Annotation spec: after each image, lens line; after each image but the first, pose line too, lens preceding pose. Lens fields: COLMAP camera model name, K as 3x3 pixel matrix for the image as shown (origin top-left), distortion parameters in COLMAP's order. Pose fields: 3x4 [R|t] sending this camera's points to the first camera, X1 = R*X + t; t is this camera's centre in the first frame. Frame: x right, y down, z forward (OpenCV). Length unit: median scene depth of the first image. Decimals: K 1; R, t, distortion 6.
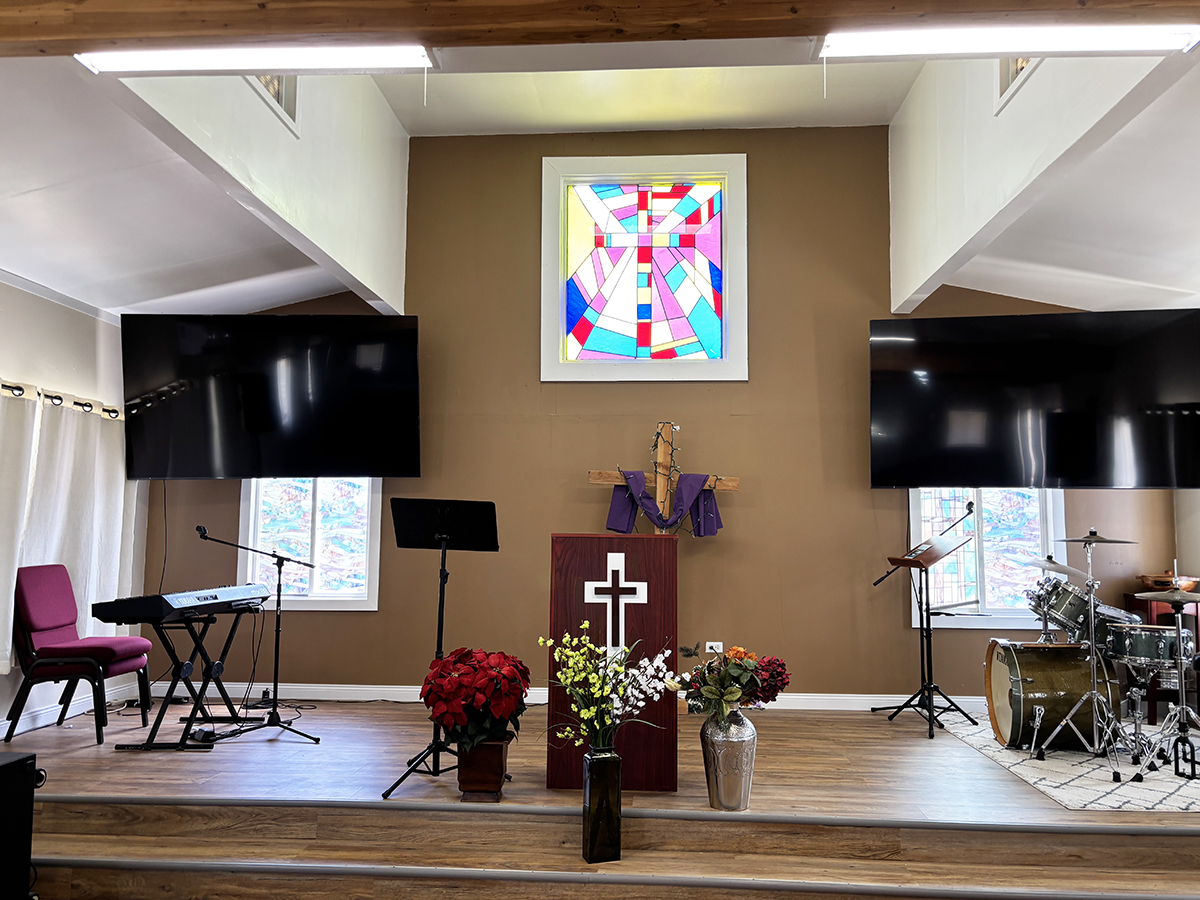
lens RADIAL K [[913.8, 0, 600.0], [0, 913.8, 450.6], [0, 0, 1]] dist [0.055783, -0.020358]
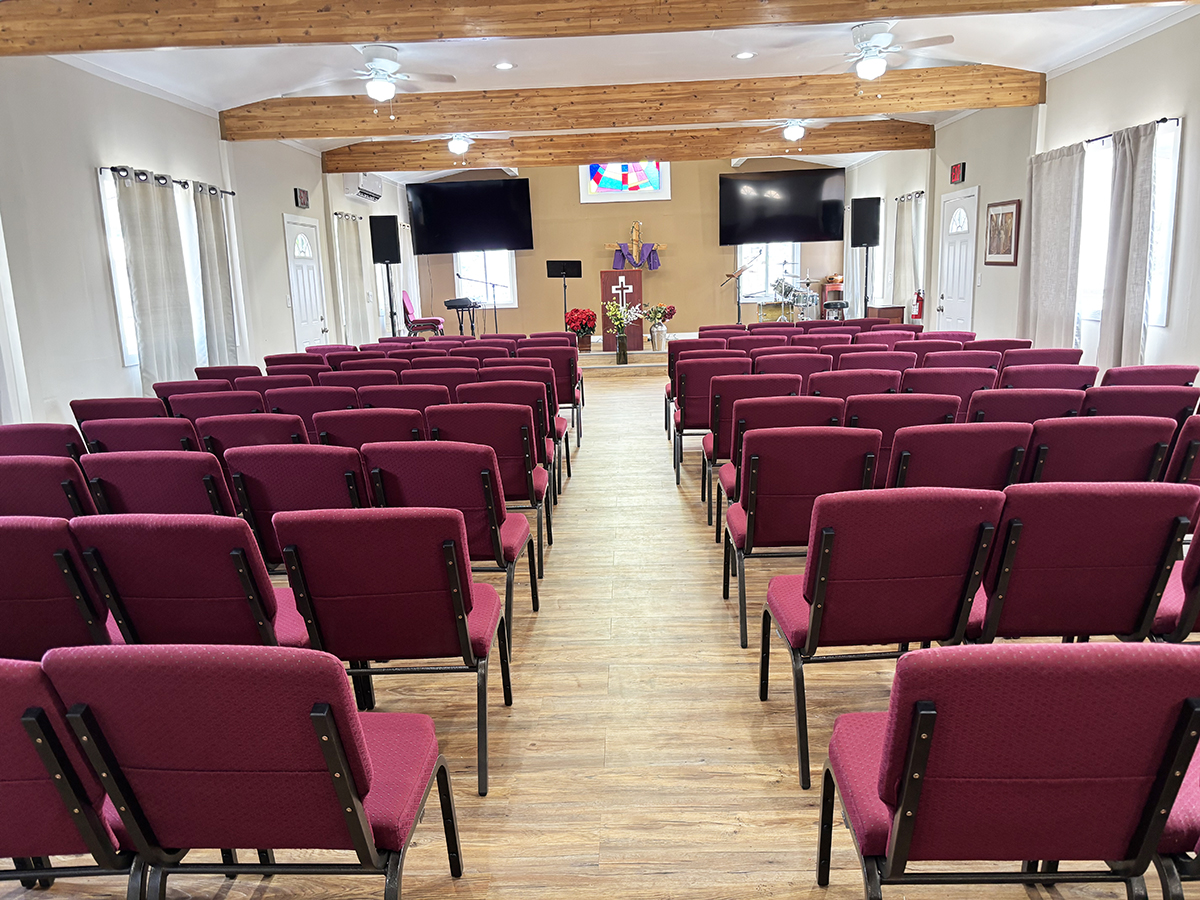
lens RADIAL K [[913.8, 0, 600.4], [0, 913.8, 452.6], [0, 0, 1]] dist [0.055783, -0.020358]
pose [[0.998449, -0.048417, 0.027480, -0.167684], [0.038628, 0.957950, 0.284323, -0.198498], [-0.040090, -0.282821, 0.958335, -2.117541]]
